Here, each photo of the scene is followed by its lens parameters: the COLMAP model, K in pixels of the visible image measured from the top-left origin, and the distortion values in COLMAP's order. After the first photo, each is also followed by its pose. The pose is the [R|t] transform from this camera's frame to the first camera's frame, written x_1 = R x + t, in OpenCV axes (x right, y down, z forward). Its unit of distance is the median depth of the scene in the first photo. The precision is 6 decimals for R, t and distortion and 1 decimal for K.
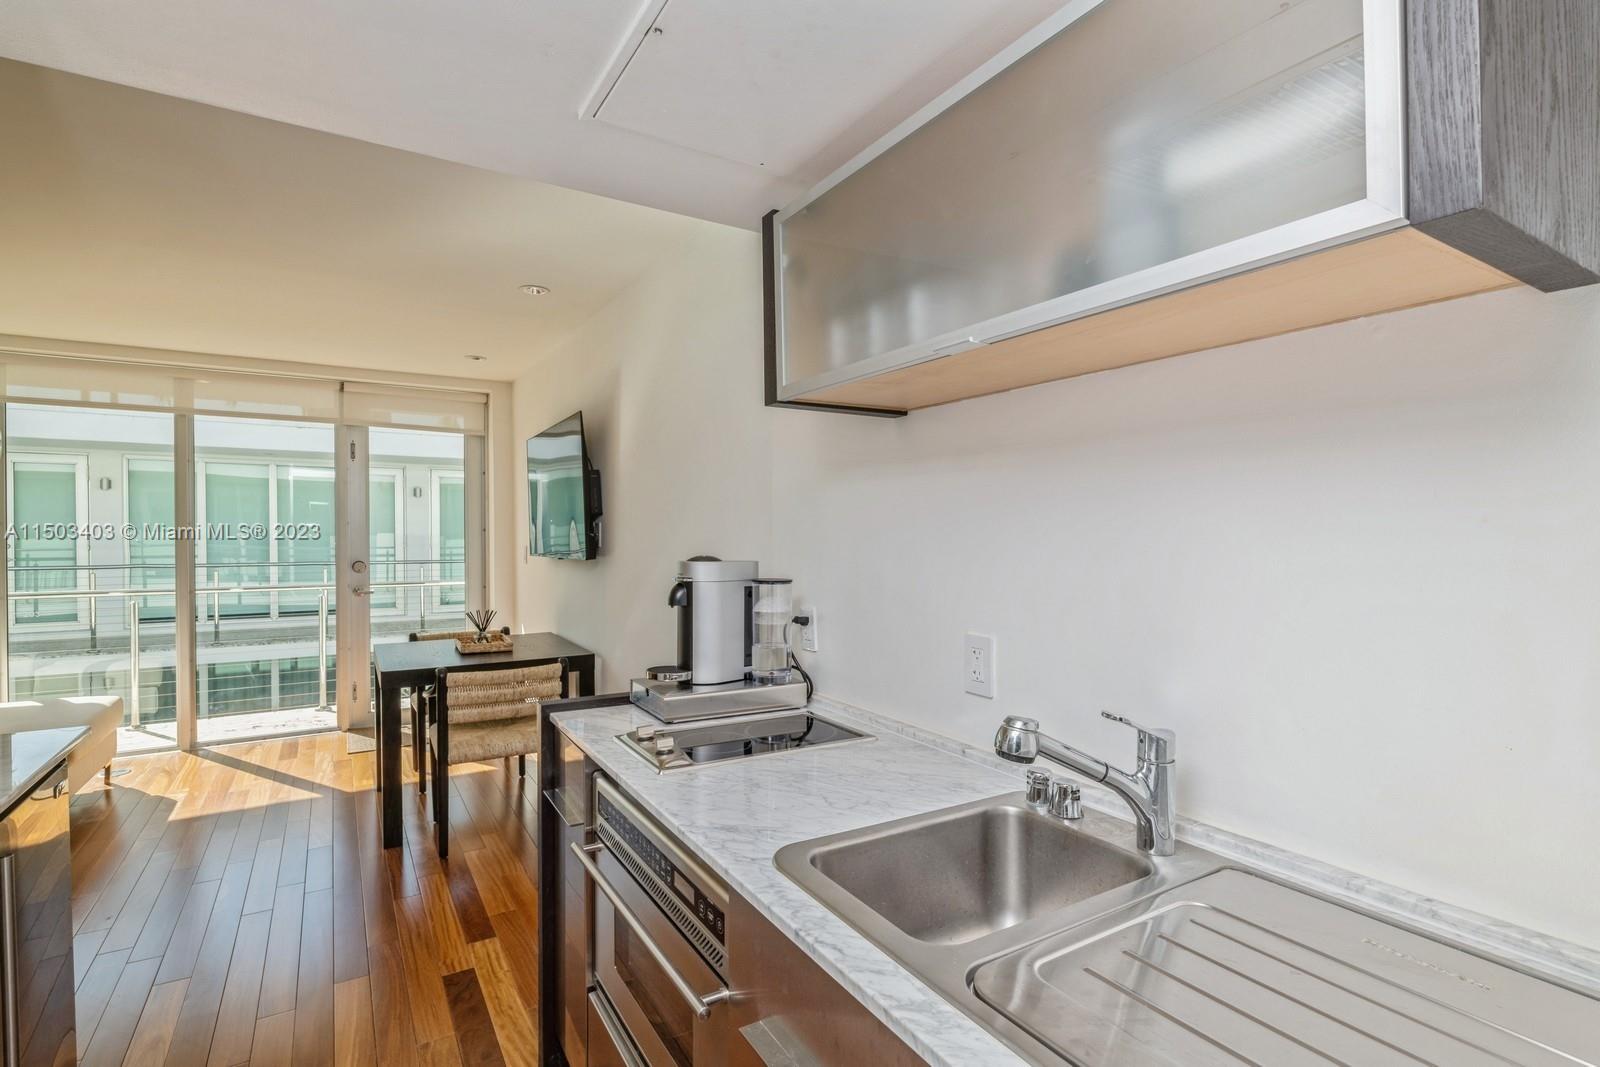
lens RADIAL K [[764.1, 0, 795.9], [0, 764.1, 538.3], [0, 0, 1]] dist [-0.003259, 0.000625]
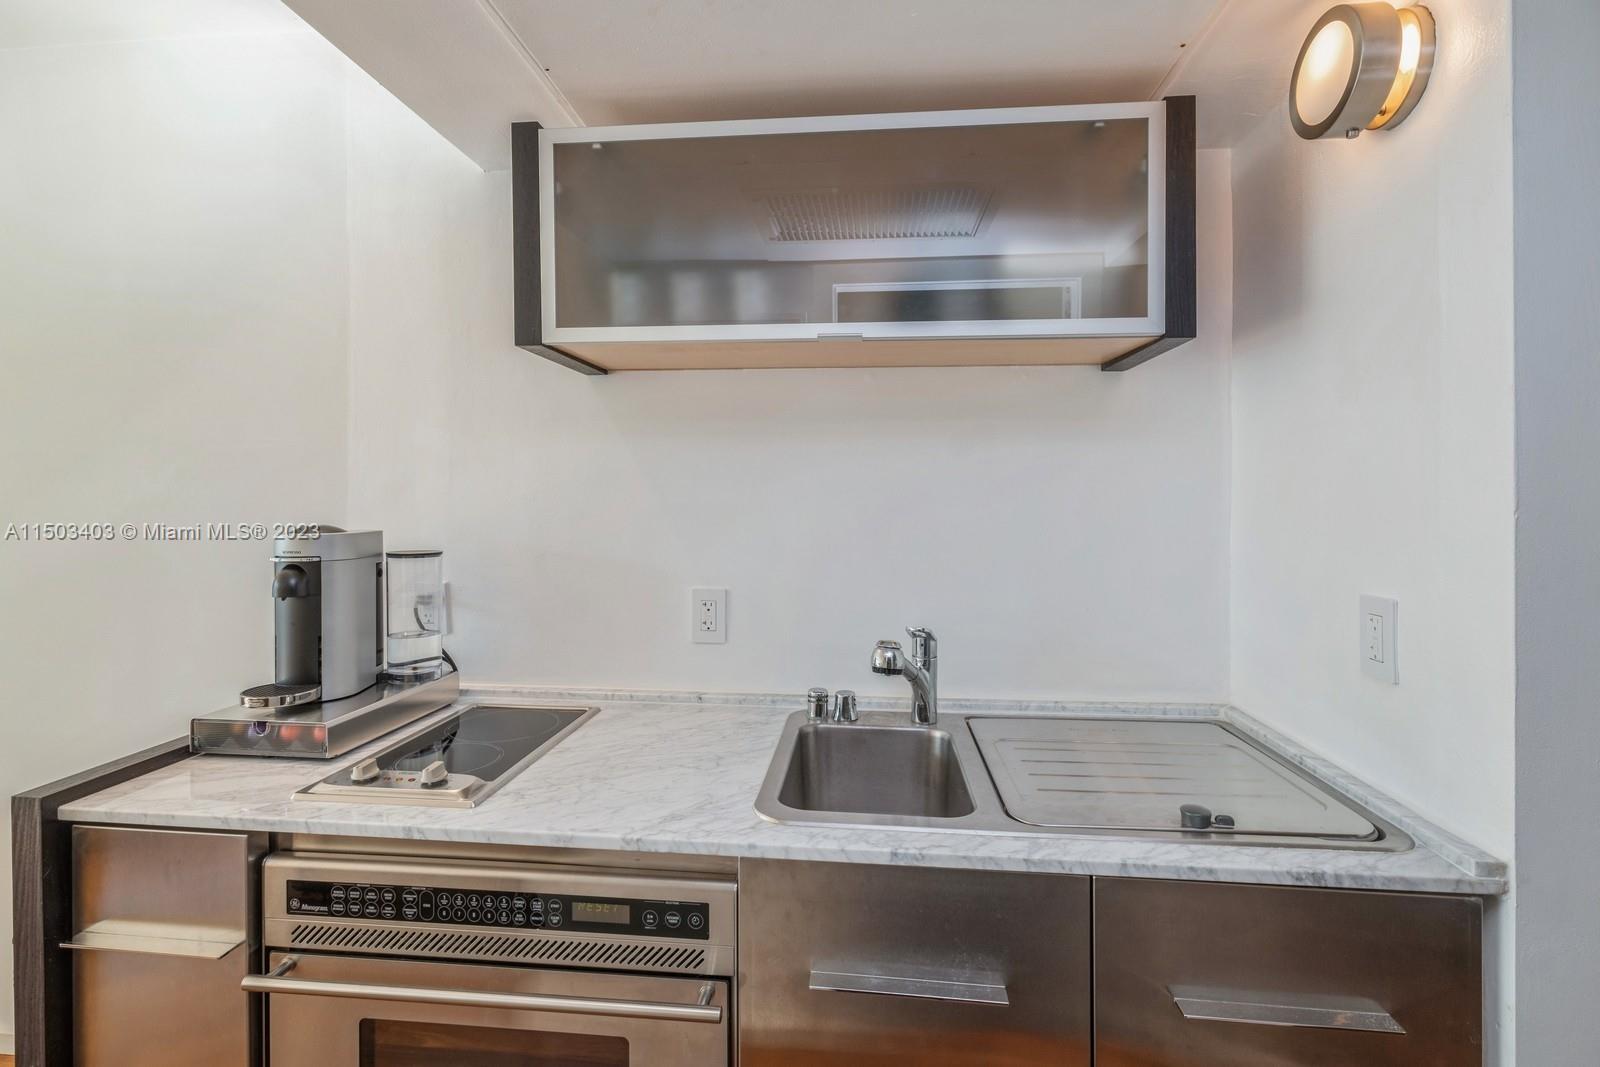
lens RADIAL K [[764.1, 0, 783.1], [0, 764.1, 483.8], [0, 0, 1]] dist [-0.003259, 0.000625]
pose [[0.600528, 0.007602, 0.799567, -0.601002], [0.007159, 0.999864, -0.014883, -0.004777], [-0.799572, 0.014662, 0.600392, 0.273660]]
